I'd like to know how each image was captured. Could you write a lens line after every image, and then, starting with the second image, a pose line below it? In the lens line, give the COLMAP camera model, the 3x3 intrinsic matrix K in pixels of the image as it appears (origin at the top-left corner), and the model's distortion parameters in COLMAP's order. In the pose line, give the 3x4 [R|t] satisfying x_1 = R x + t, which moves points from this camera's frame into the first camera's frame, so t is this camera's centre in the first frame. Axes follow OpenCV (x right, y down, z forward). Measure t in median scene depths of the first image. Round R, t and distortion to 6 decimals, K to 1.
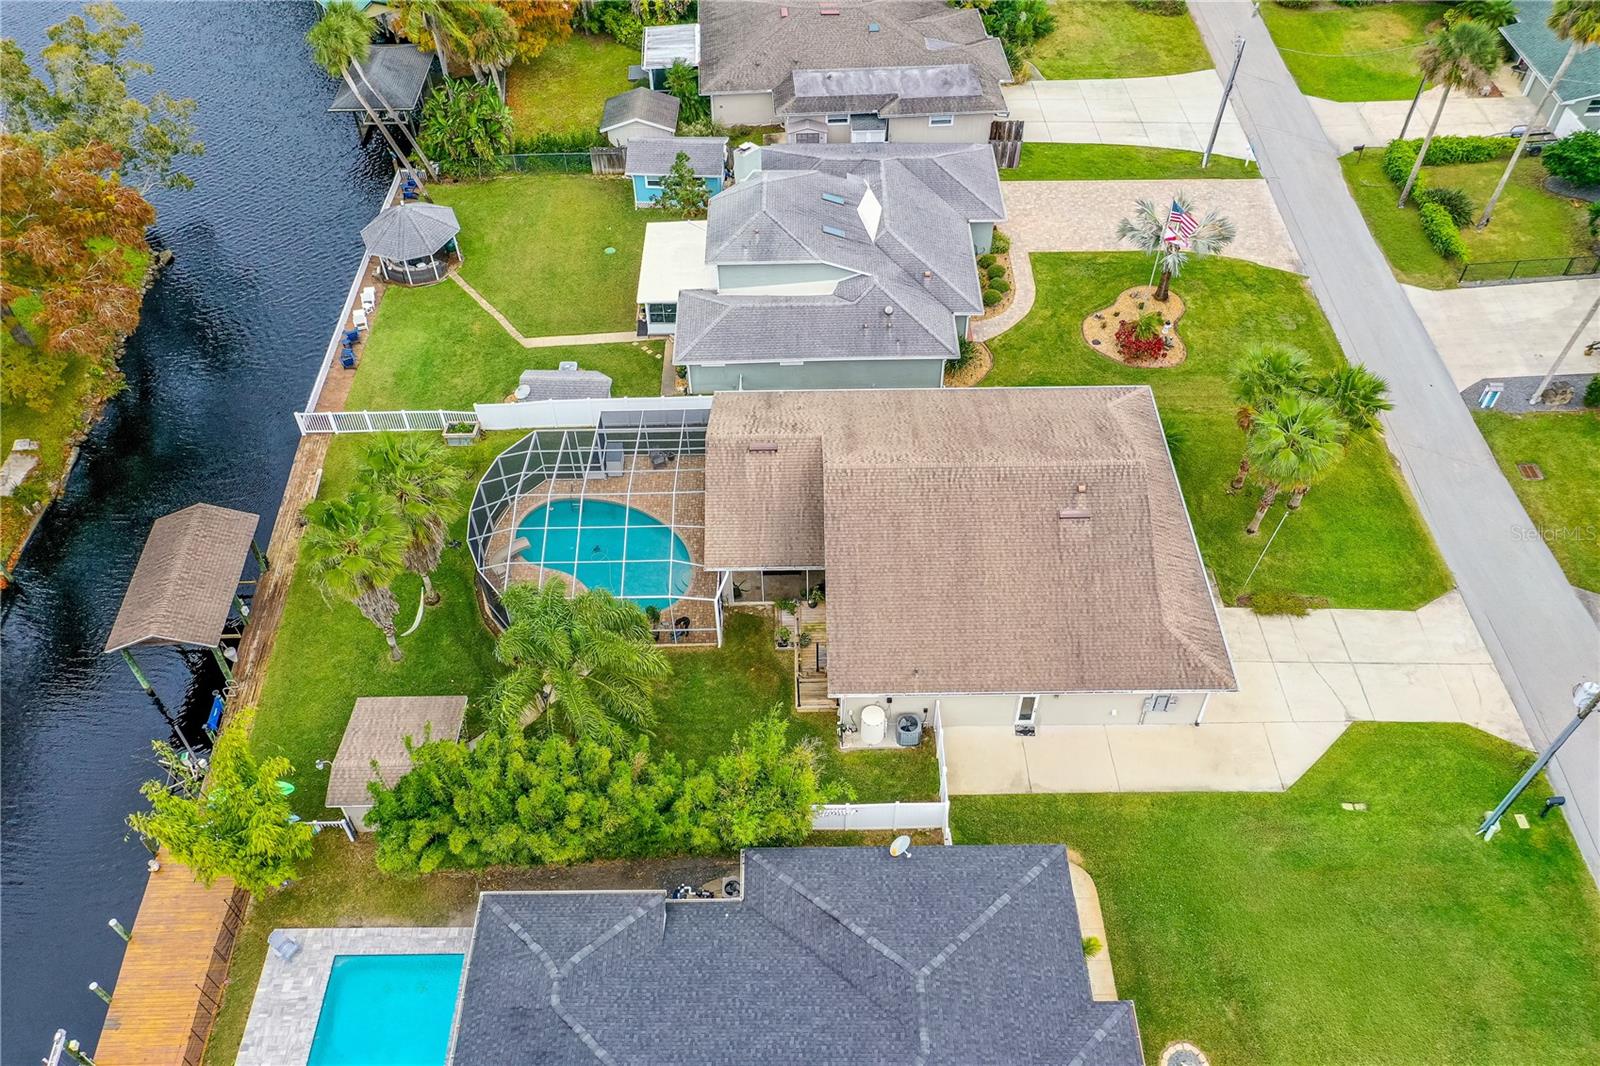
lens RADIAL K [[1246.8, 0, 800.0], [0, 1246.8, 533.0], [0, 0, 1]] dist [0.010695, 0.005970]
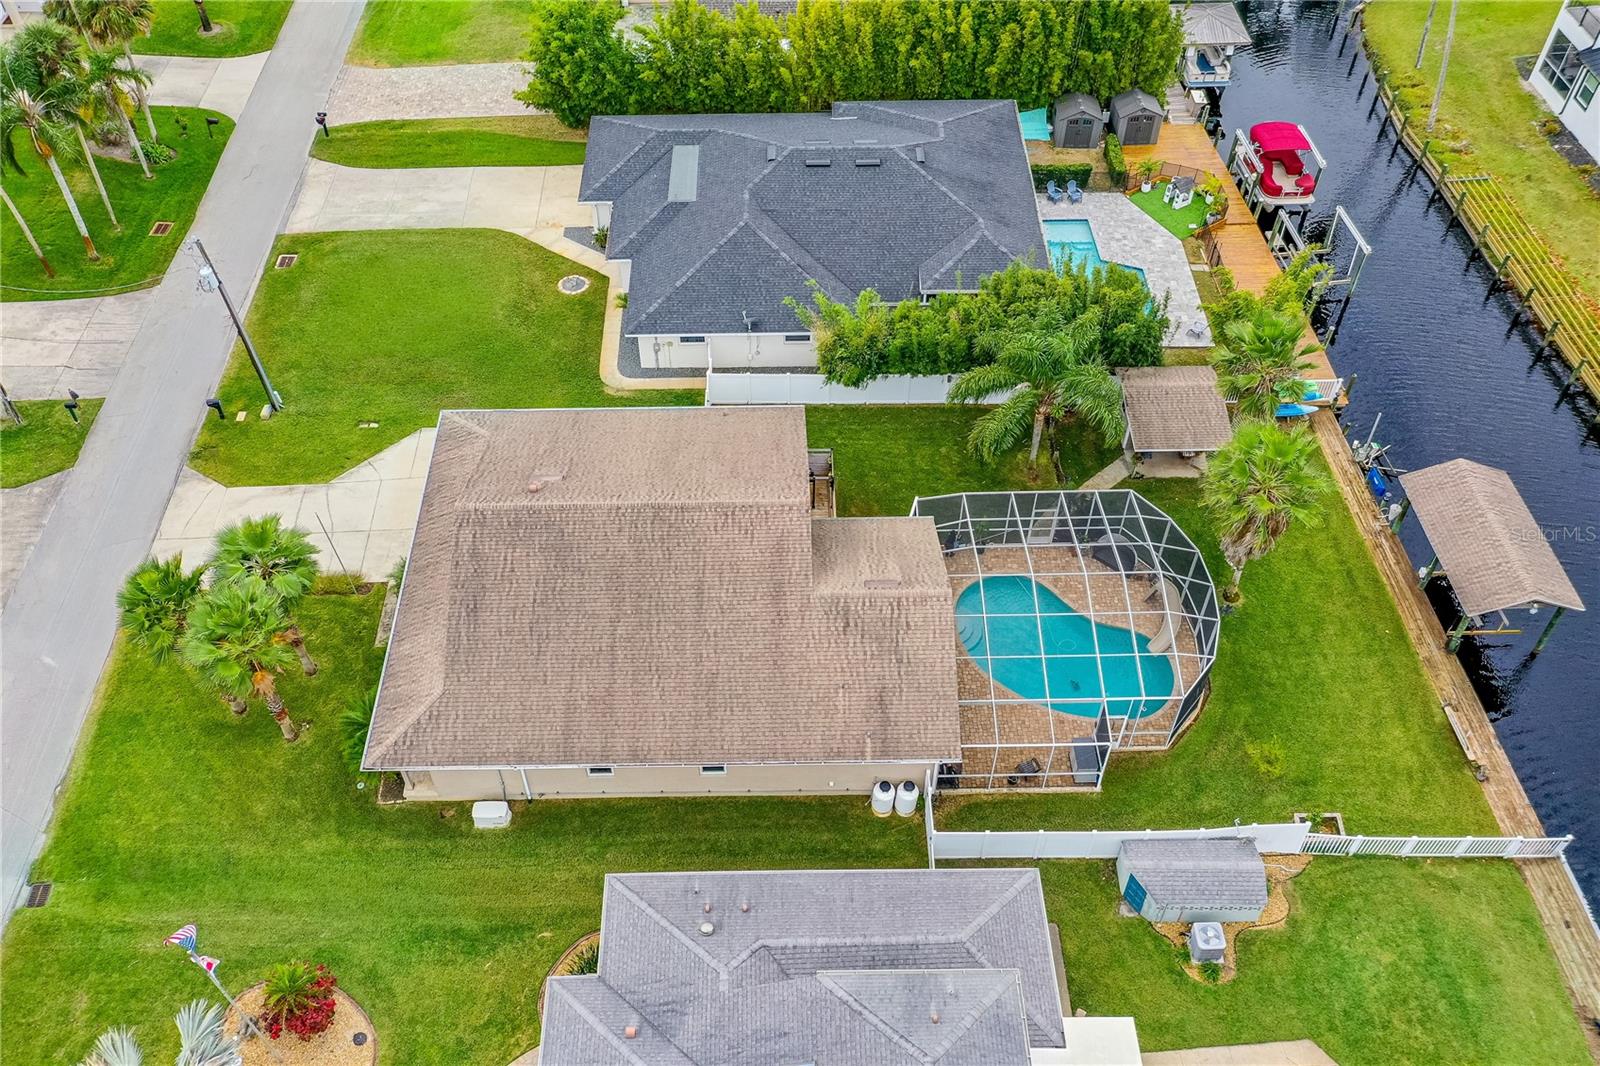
lens RADIAL K [[1341.6, 0, 761.4], [0, 1341.6, 531.4], [0, 0, 1]] dist [0.012441, 0.012724]
pose [[-0.999604, 0.012413, 0.025267, 0.022921], [0.023745, -0.110363, 0.993608, -0.783004], [0.015122, 0.993814, 0.110025, 0.701561]]
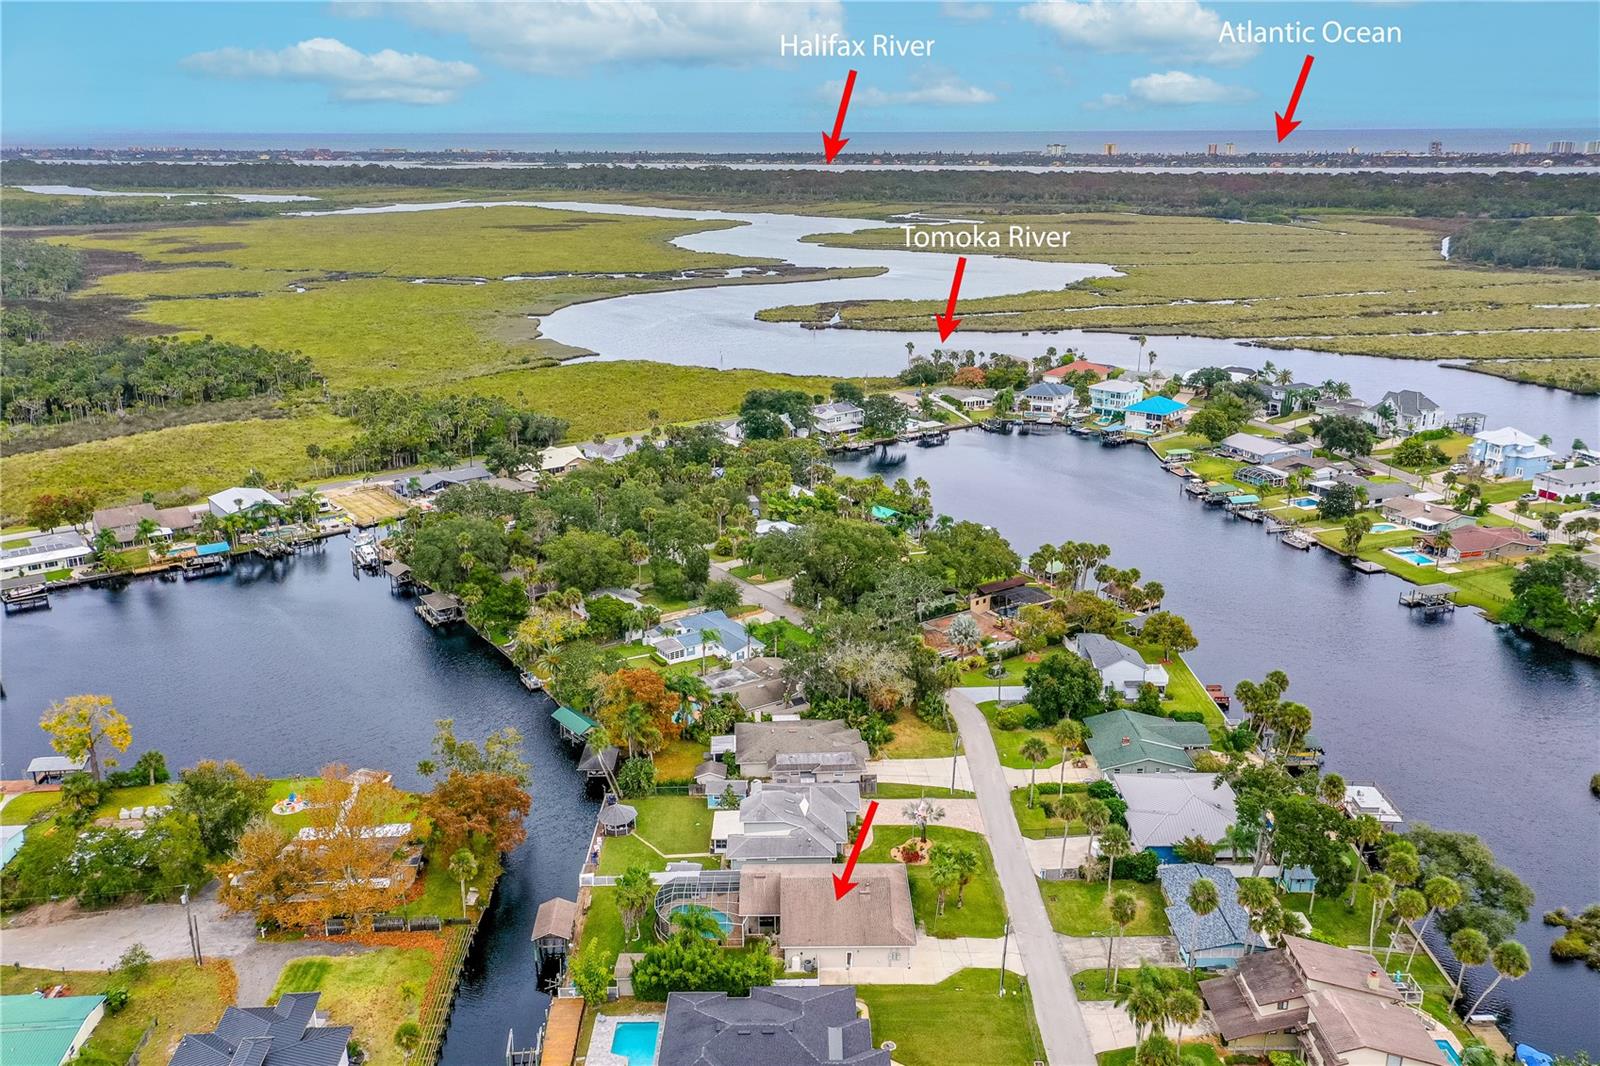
lens RADIAL K [[1277.9, 0, 807.2], [0, 1277.9, 530.6], [0, 0, 1]] dist [0.011137, 0.009175]
pose [[0.999985, 0.004753, 0.002828, 0.053221], [-0.002614, 0.856785, -0.515668, 0.615500], [-0.004874, 0.515653, 0.856784, -1.543791]]
